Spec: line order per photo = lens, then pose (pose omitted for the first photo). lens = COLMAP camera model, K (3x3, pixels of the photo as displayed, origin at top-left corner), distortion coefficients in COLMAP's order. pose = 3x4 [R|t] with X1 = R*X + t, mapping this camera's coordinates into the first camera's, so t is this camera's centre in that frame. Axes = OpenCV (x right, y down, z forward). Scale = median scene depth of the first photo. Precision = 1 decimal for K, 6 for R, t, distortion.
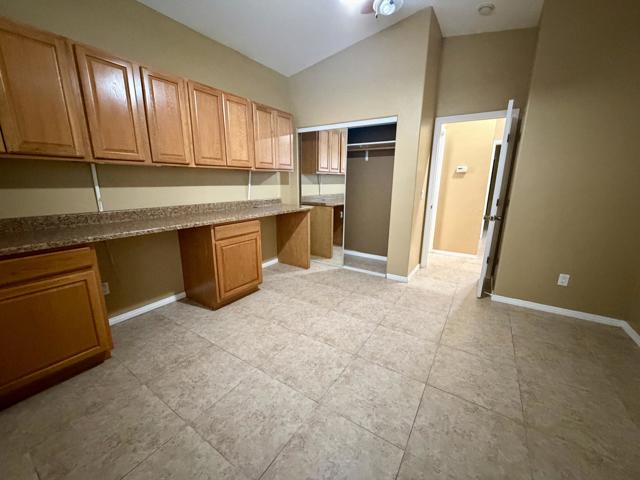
lens RADIAL K [[255.0, 0, 318.7], [0, 255.0, 239.6], [0, 0, 1]] dist [0.001131, -0.000227]
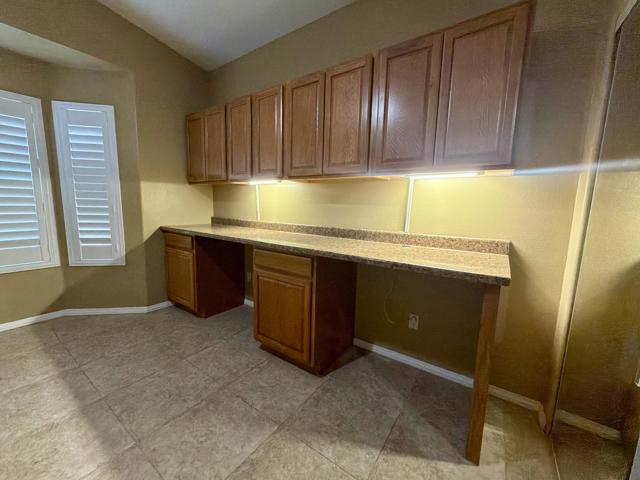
lens RADIAL K [[255.0, 0, 319.0], [0, 255.0, 239.8], [0, 0, 1]] dist [0.001131, -0.000227]
pose [[-0.034634, 0.131539, -0.990706, 0.394844], [-0.246201, 0.959627, 0.136020, -0.237047], [0.968600, 0.248624, -0.000851, 1.154479]]
